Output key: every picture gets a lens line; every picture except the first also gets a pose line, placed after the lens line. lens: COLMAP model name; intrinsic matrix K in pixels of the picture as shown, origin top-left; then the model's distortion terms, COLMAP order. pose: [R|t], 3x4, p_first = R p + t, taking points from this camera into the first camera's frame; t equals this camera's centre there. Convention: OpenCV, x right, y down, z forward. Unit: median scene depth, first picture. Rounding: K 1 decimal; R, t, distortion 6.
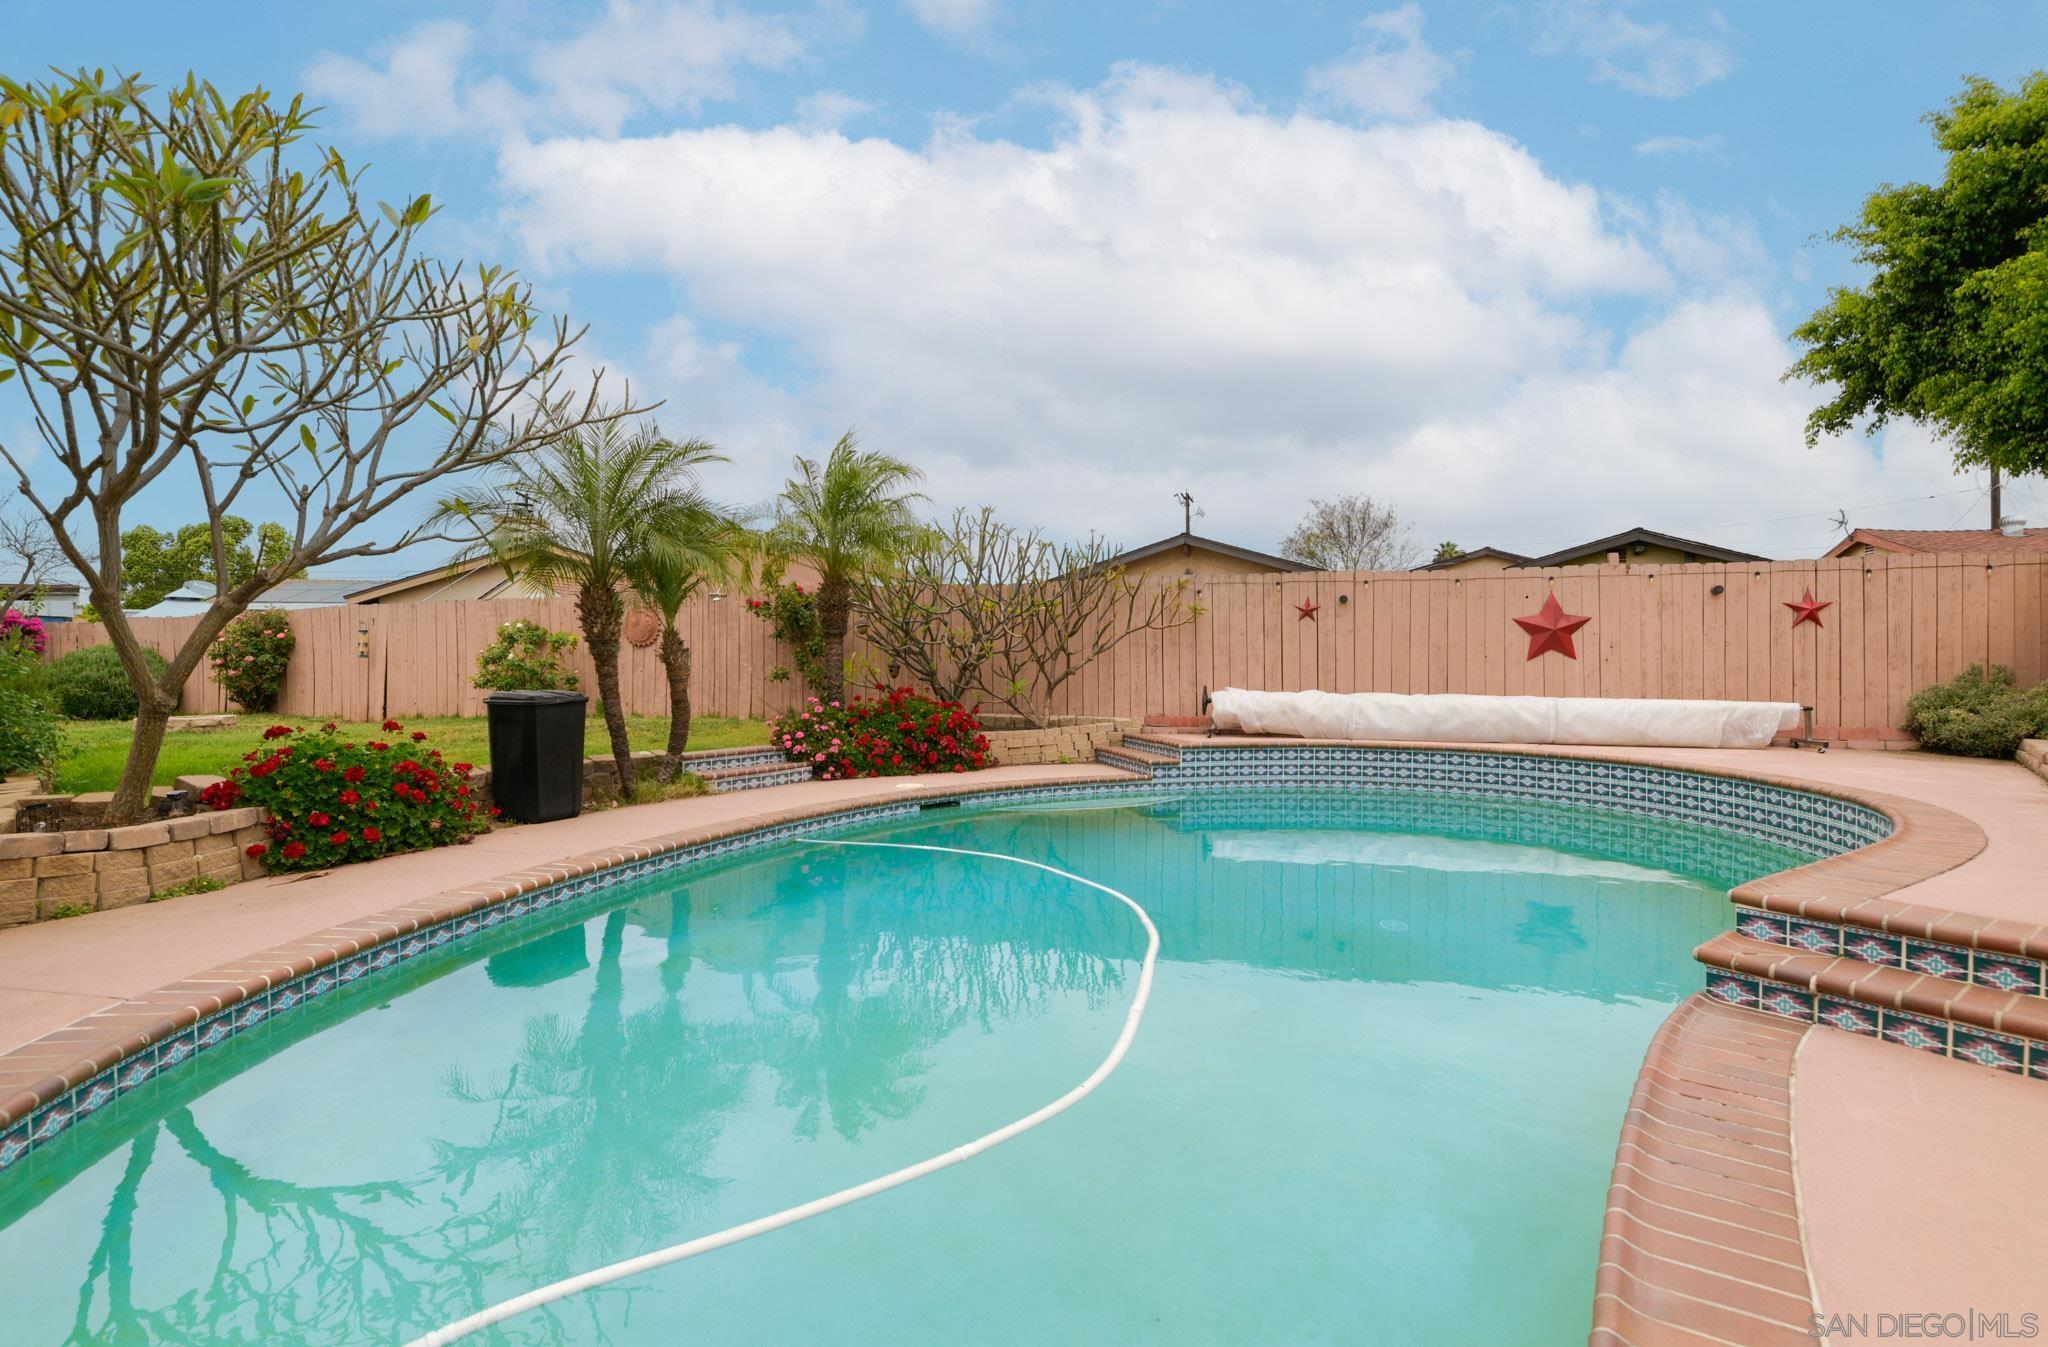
lens RADIAL K [[900.2, 0, 1011.6], [0, 900.2, 666.5], [0, 0, 1]] dist [-0.004303, -0.001822]
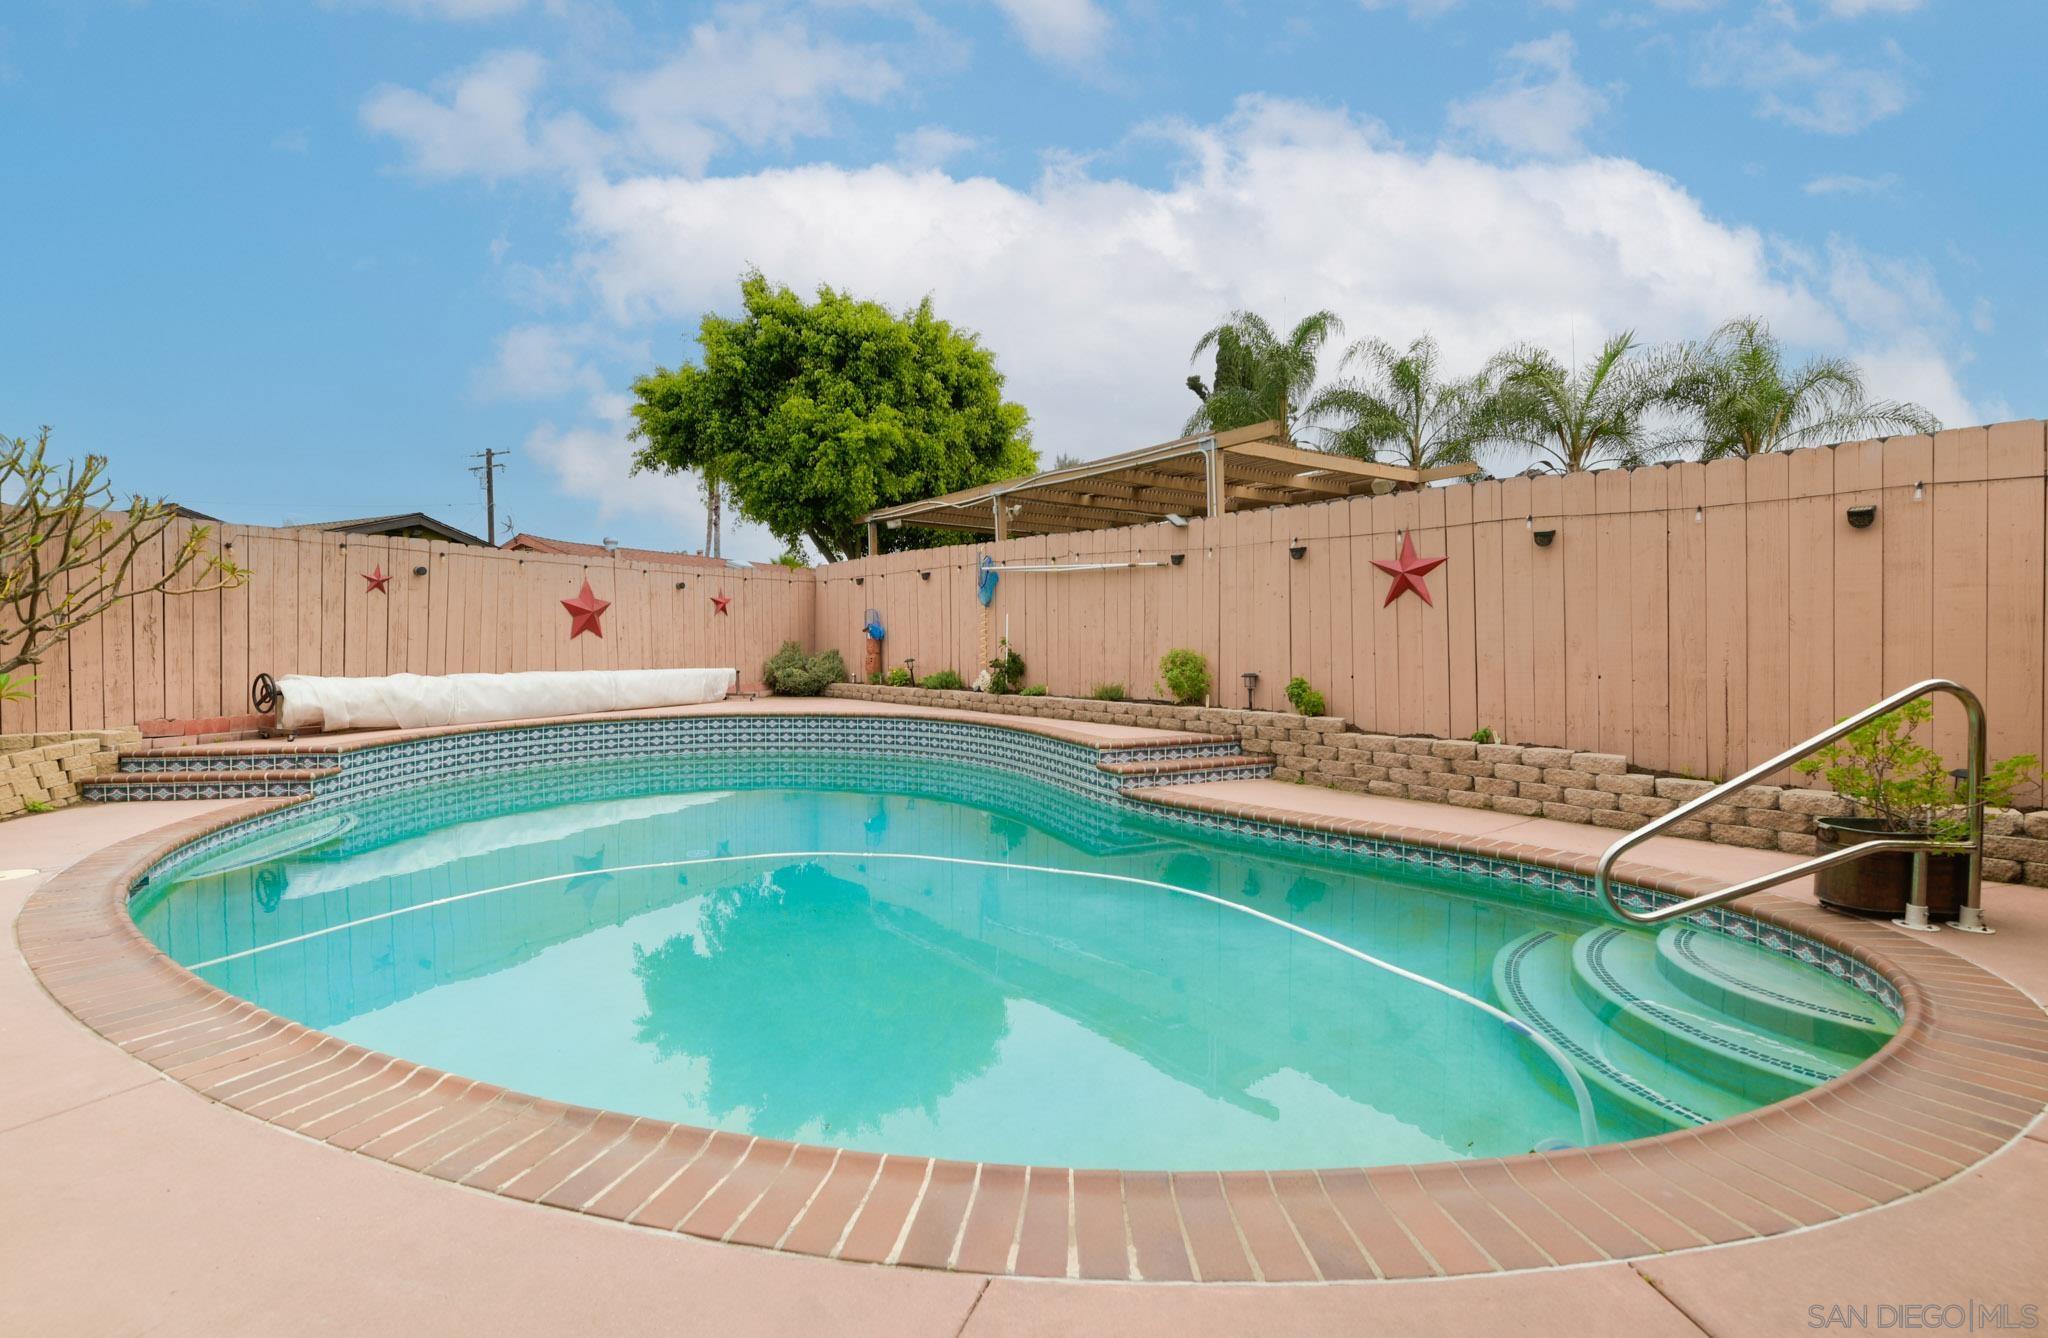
lens RADIAL K [[925.3, 0, 1012.6], [0, 925.3, 668.9], [0, 0, 1]] dist [0.006110, -0.000106]
pose [[0.172066, -0.032661, 0.984544, -0.465516], [0.011349, 0.999450, 0.031172, 0.000560], [-0.985020, 0.005810, 0.172342, 0.275880]]
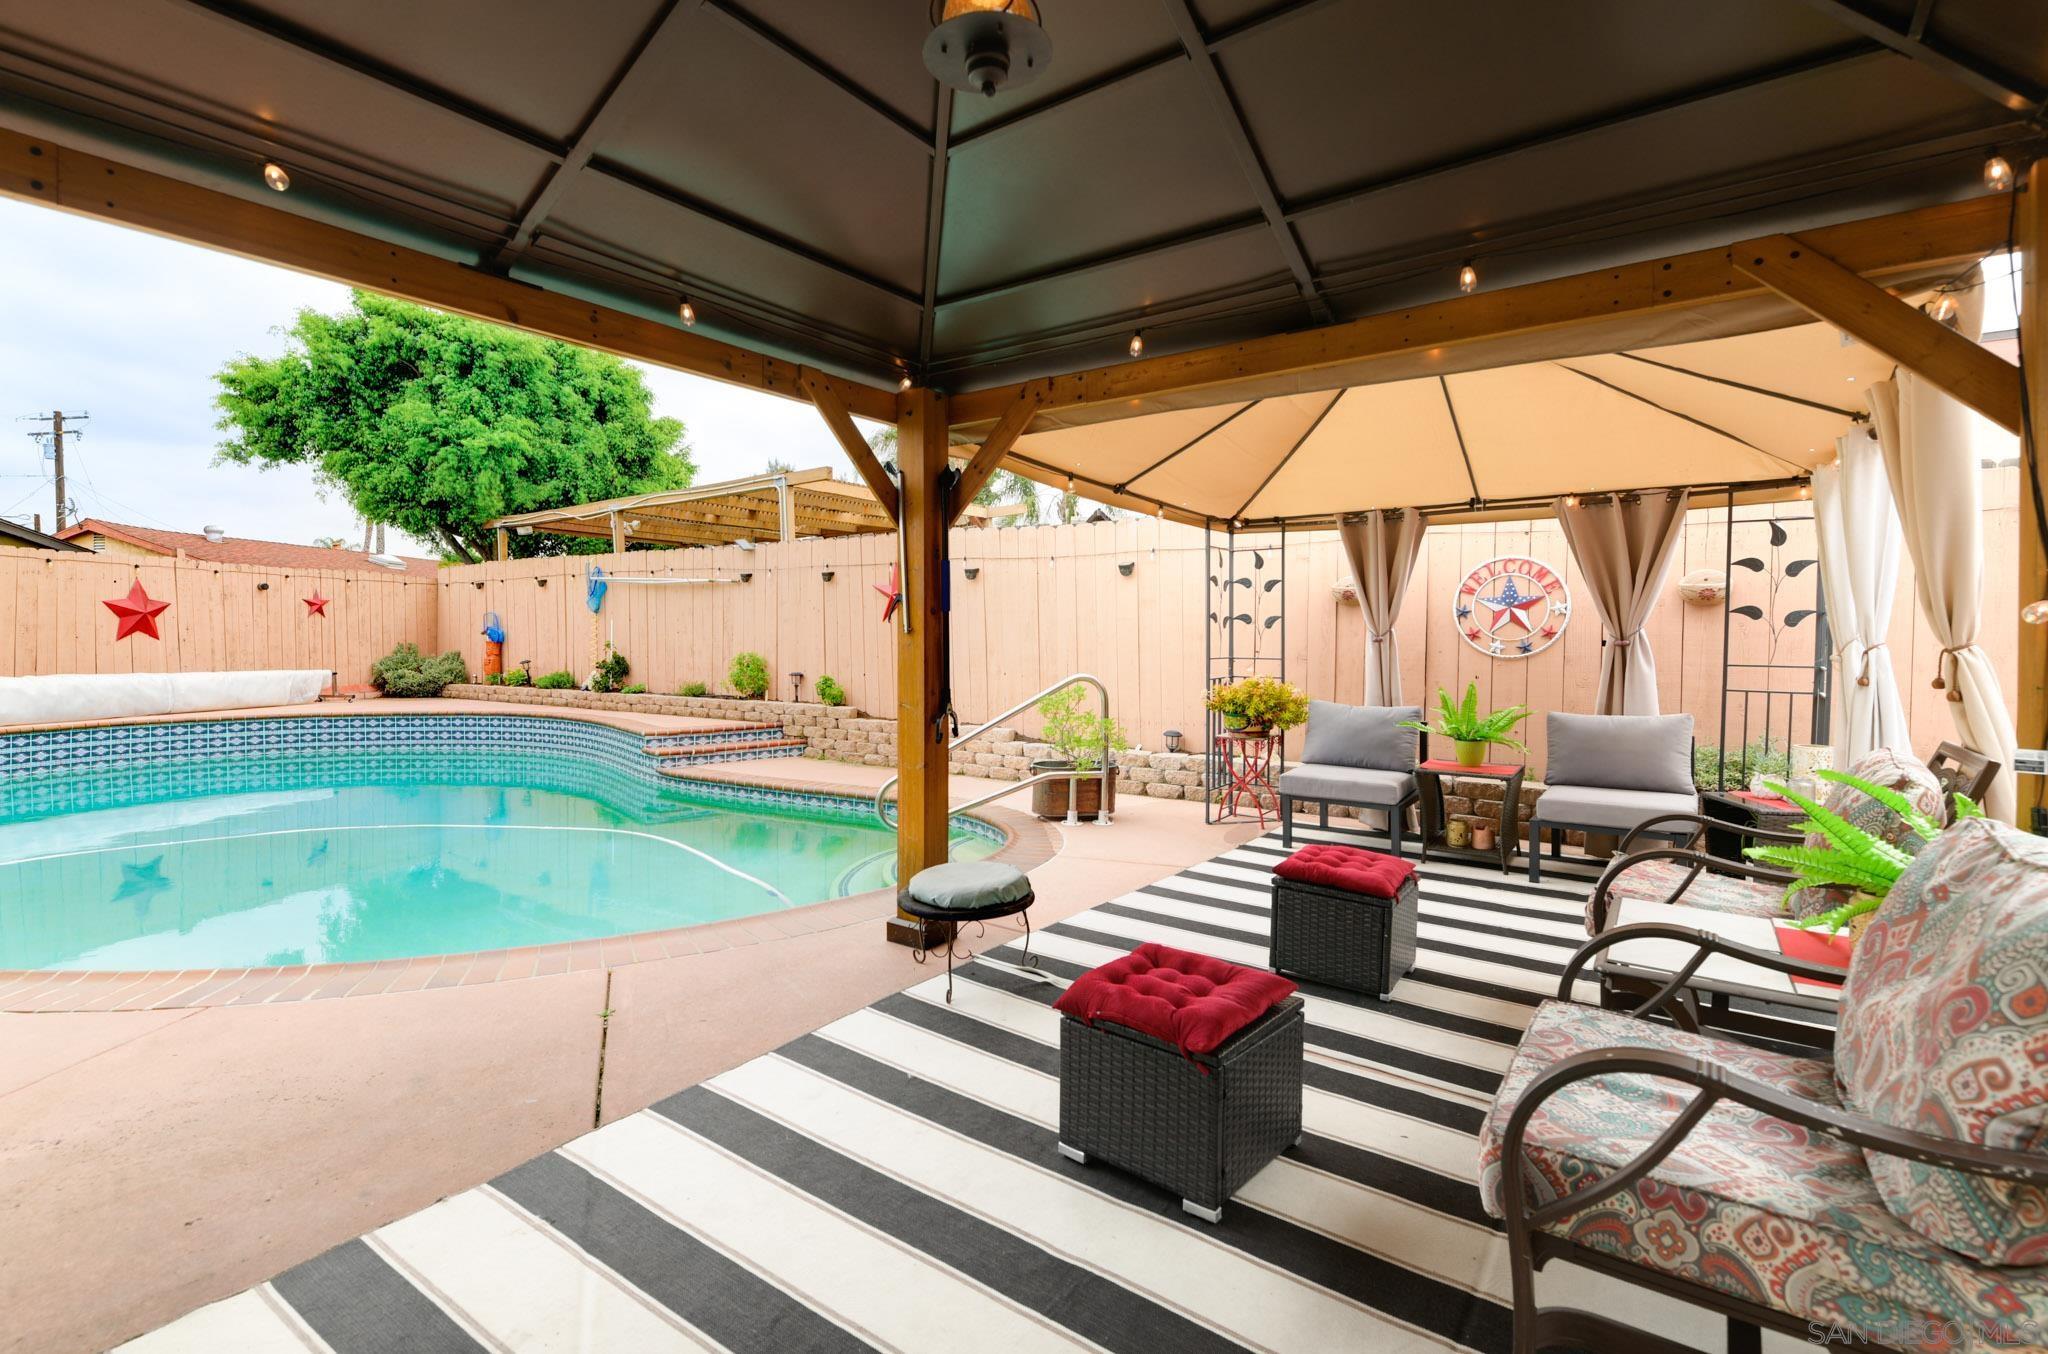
lens RADIAL K [[900.2, 0, 1040.4], [0, 900.2, 673.2], [0, 0, 1]] dist [-0.004303, -0.001822]
pose [[-0.135435, -0.036406, 0.990117, -0.647126], [0.004694, 0.999290, 0.037386, -0.002553], [-0.990775, 0.009711, -0.135168, 0.054965]]
